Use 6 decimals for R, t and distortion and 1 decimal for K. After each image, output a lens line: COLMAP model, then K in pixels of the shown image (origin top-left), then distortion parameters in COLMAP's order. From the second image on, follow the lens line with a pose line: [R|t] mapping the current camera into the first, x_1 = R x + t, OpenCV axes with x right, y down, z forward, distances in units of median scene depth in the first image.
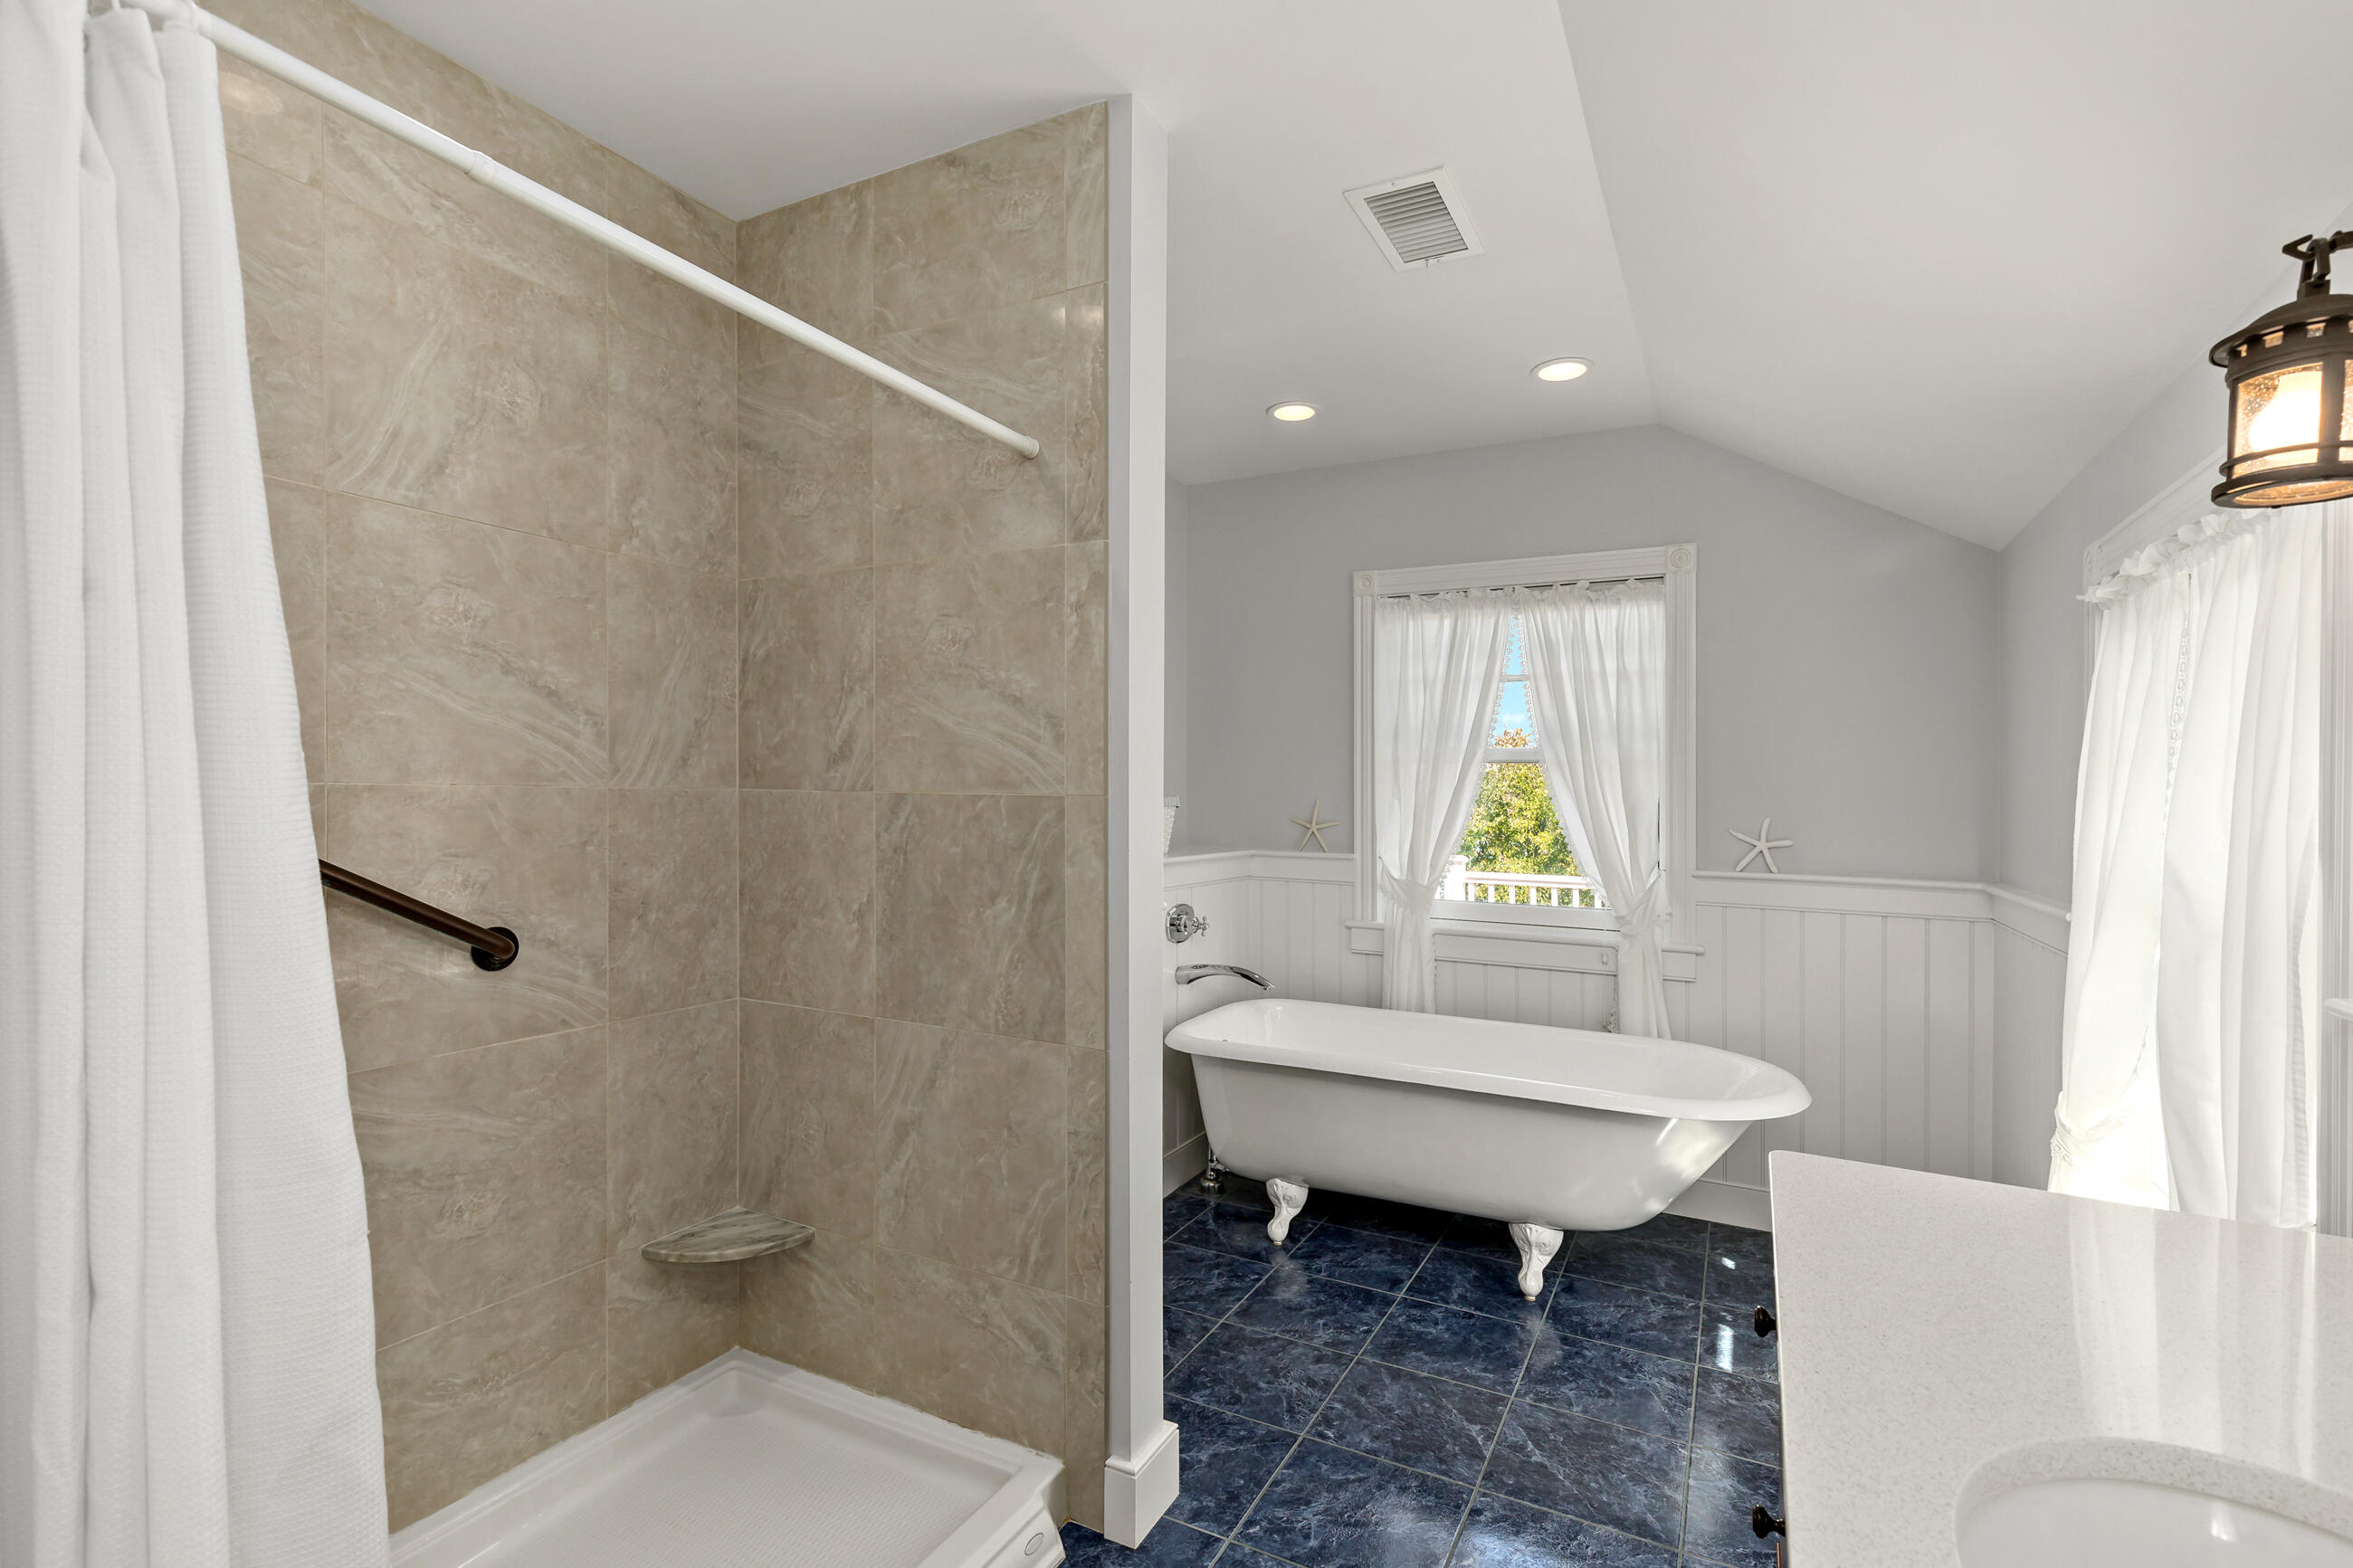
lens RADIAL K [[1074.7, 0, 1175.4], [0, 1074.7, 799.7], [0, 0, 1]] dist [0.010033, -0.002424]
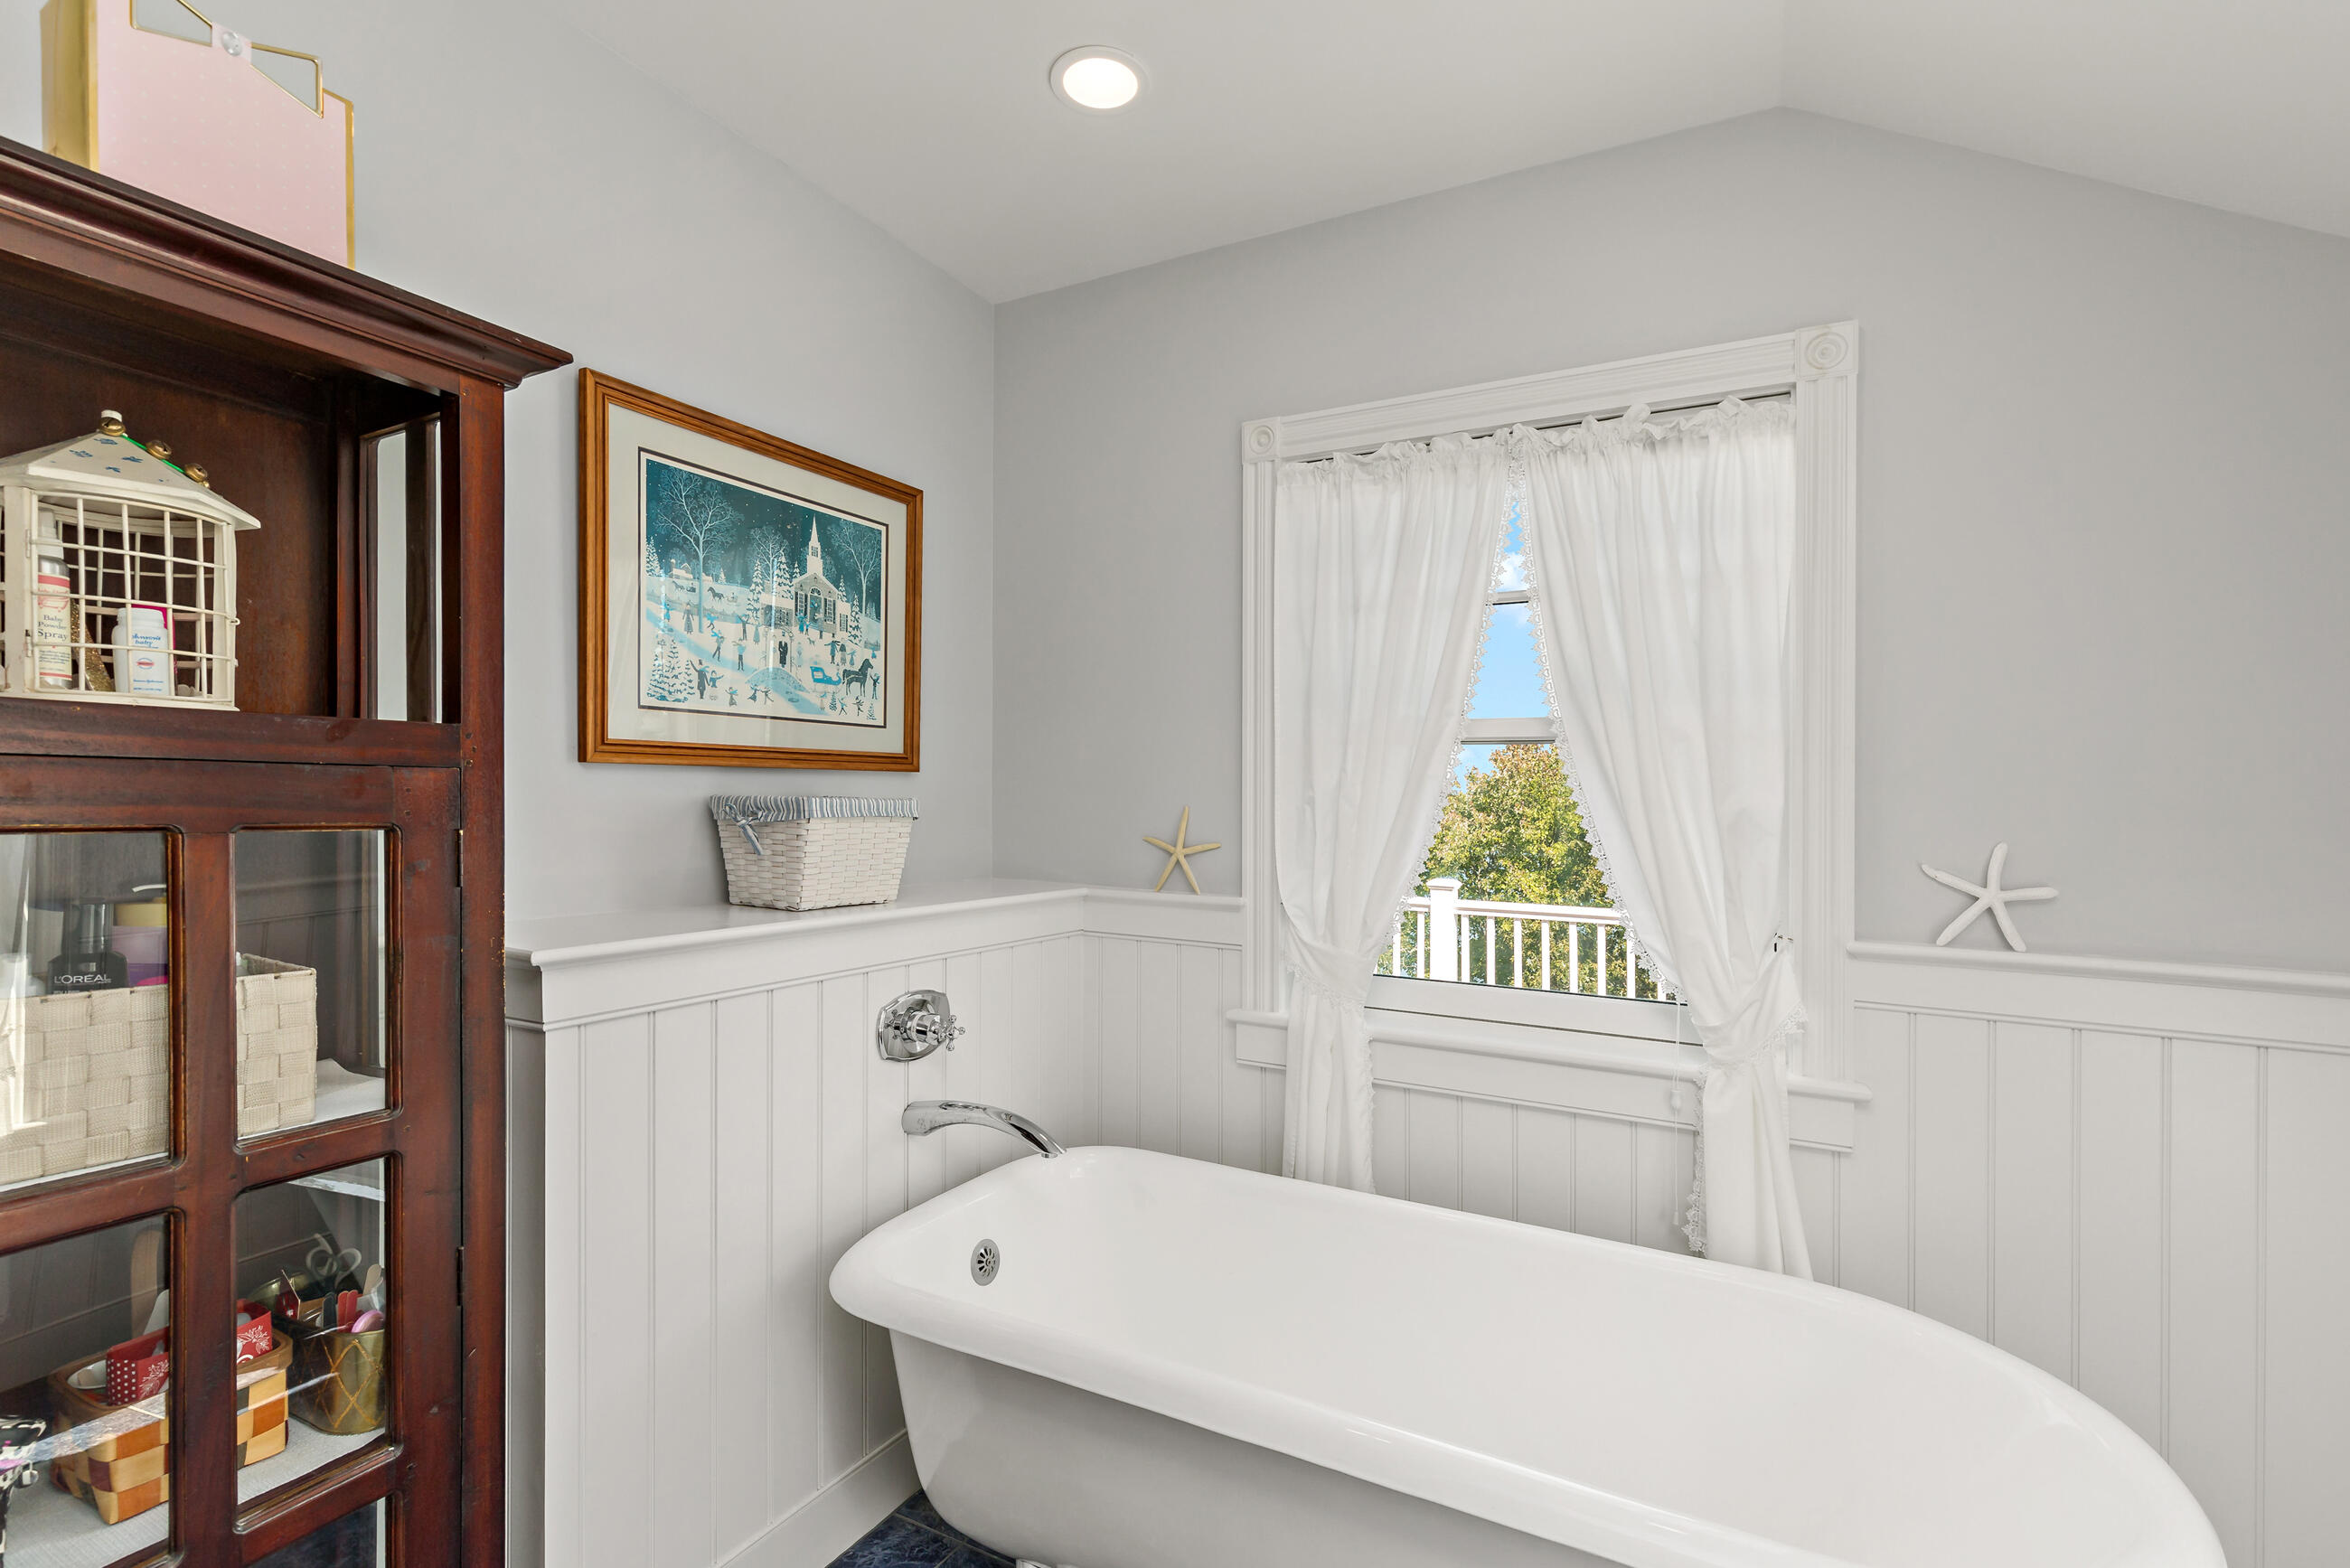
lens RADIAL K [[1073.4, 0, 1180.8], [0, 1073.4, 804.3], [0, 0, 1]] dist [0.010033, -0.002424]
pose [[0.999974, 0.002700, -0.006722, 0.156434], [-0.002722, 0.999991, -0.003192, 0.000852], [0.006714, 0.003211, 0.999972, 0.468090]]
